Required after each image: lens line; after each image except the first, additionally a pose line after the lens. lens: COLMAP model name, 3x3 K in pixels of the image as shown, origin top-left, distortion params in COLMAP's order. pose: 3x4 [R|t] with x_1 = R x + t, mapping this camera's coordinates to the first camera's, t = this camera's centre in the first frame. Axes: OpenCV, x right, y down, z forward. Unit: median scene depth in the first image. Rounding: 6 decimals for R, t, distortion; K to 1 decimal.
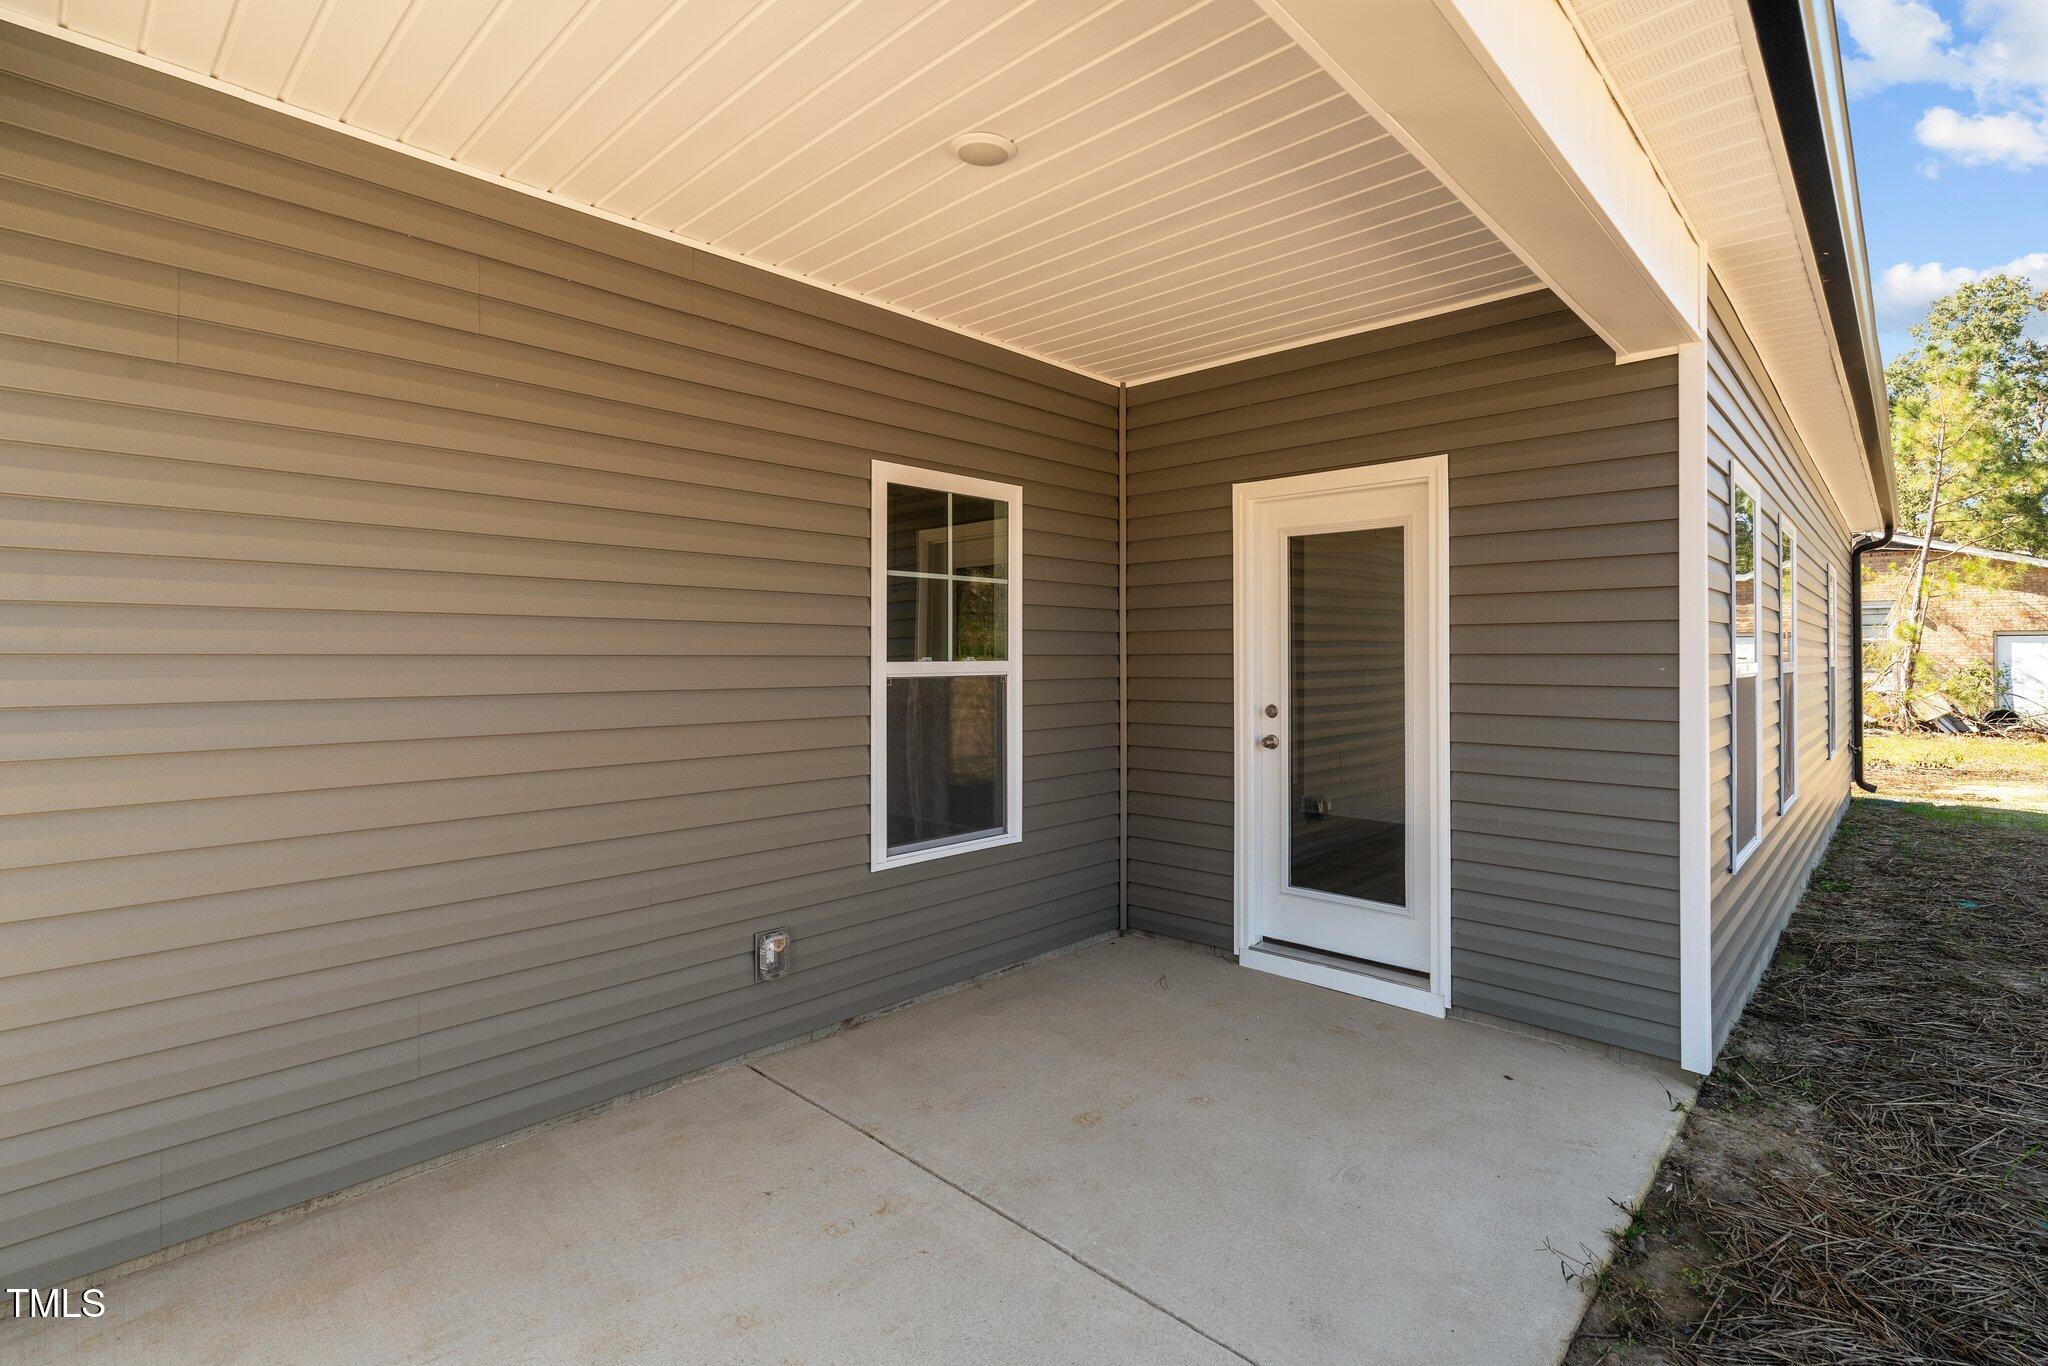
lens RADIAL K [[955.3, 0, 1019.6], [0, 955.3, 643.1], [0, 0, 1]] dist [-0.000932, -0.000253]
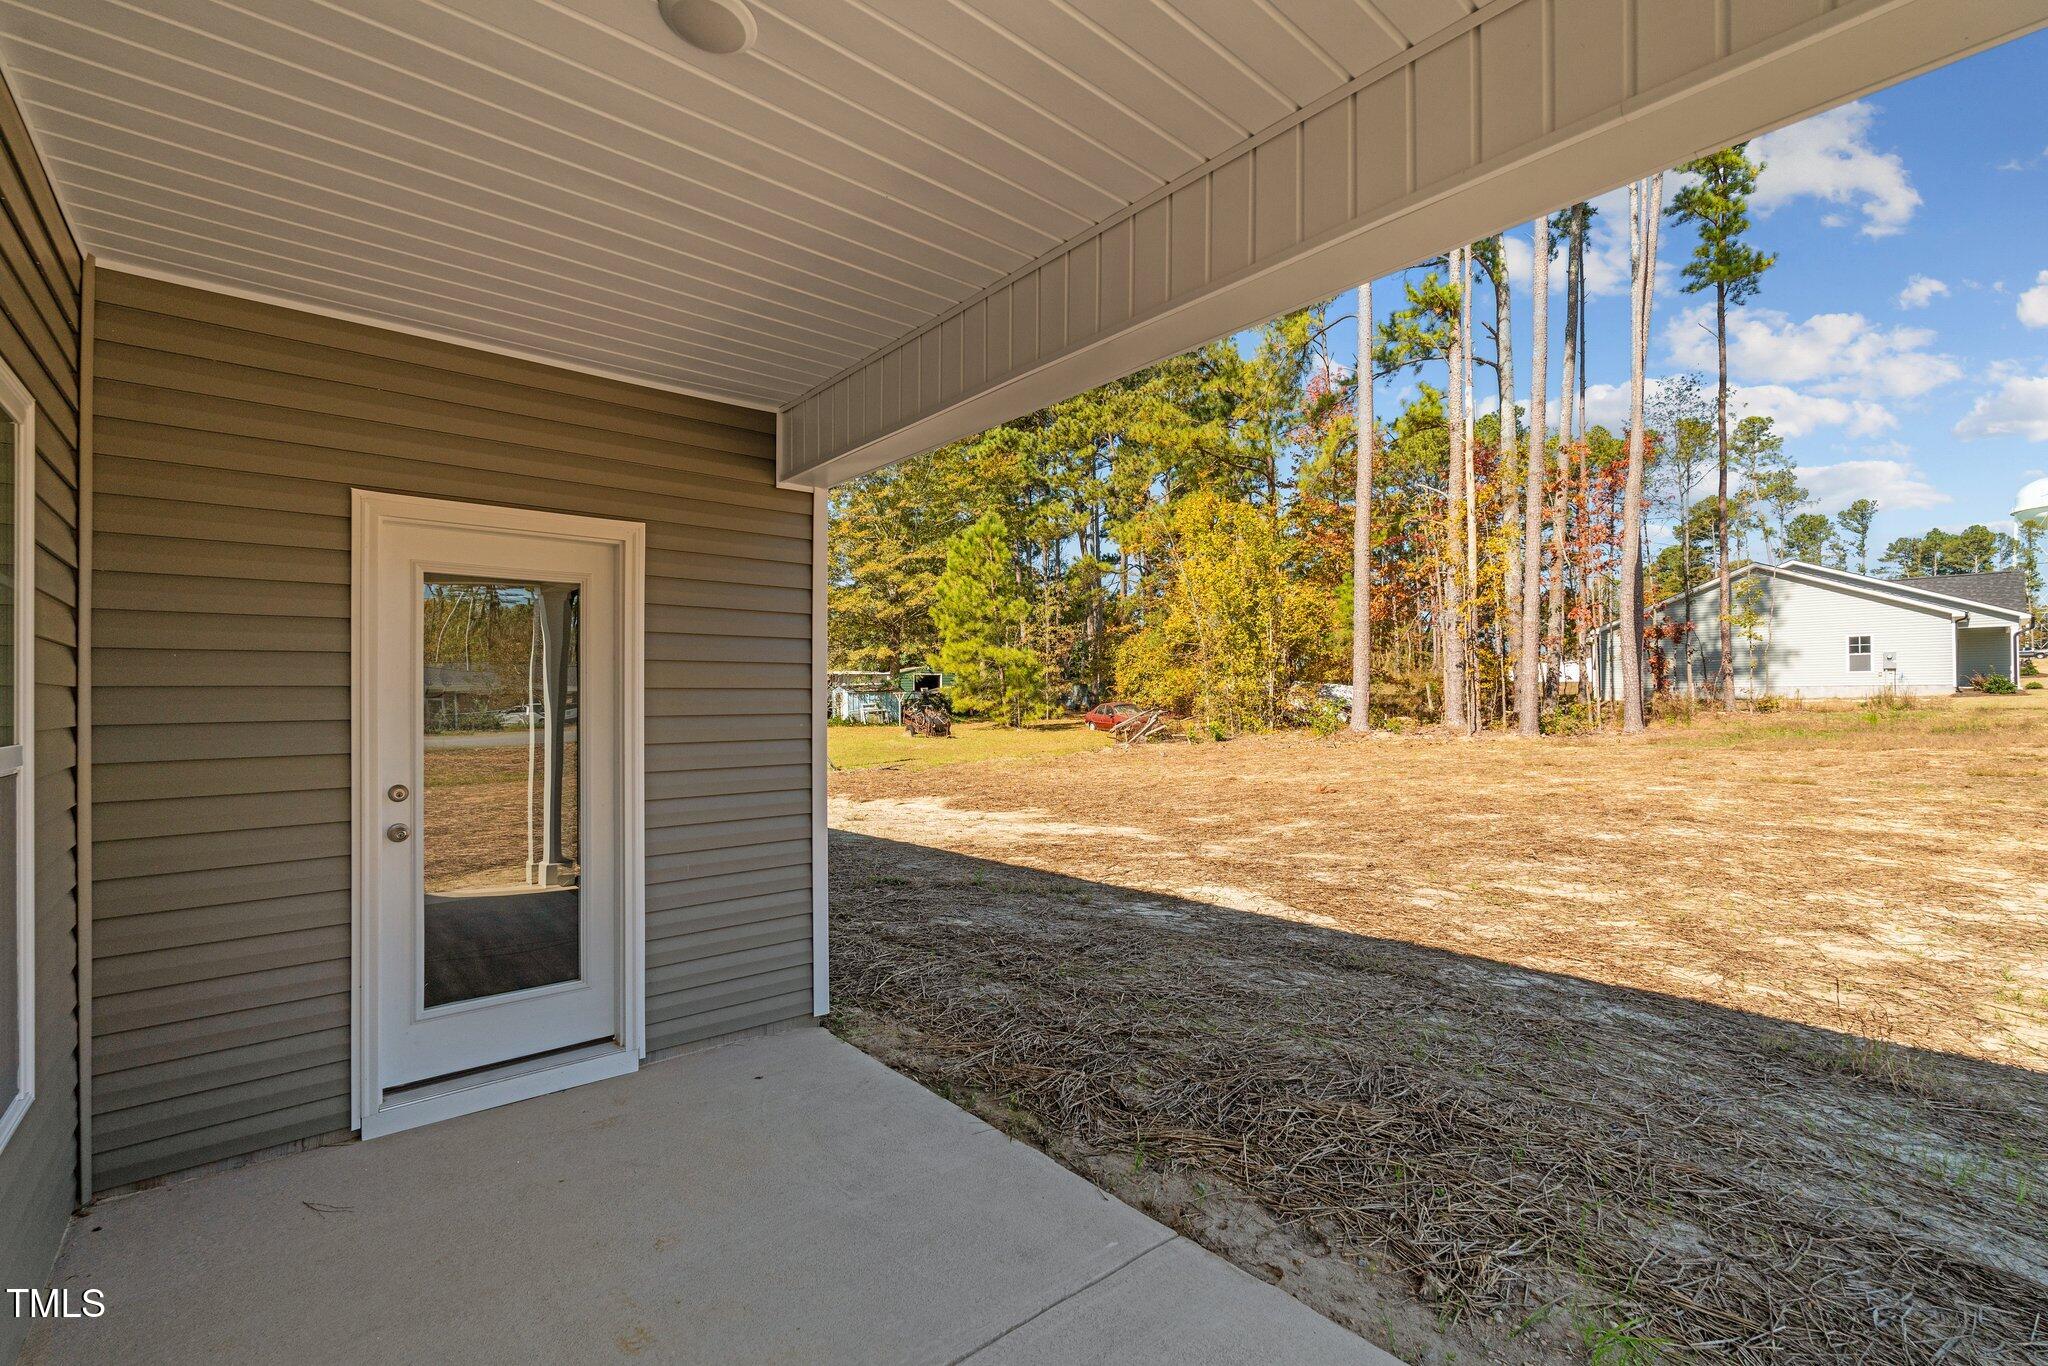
lens RADIAL K [[895.1, 0, 1024.3], [0, 895.1, 693.7], [0, 0, 1]] dist [-0.005684, -0.000021]
pose [[0.106782, 0.007729, 0.994252, -0.468116], [-0.002197, 0.999969, -0.007537, -0.006133], [-0.994280, -0.001380, 0.106796, 0.481762]]
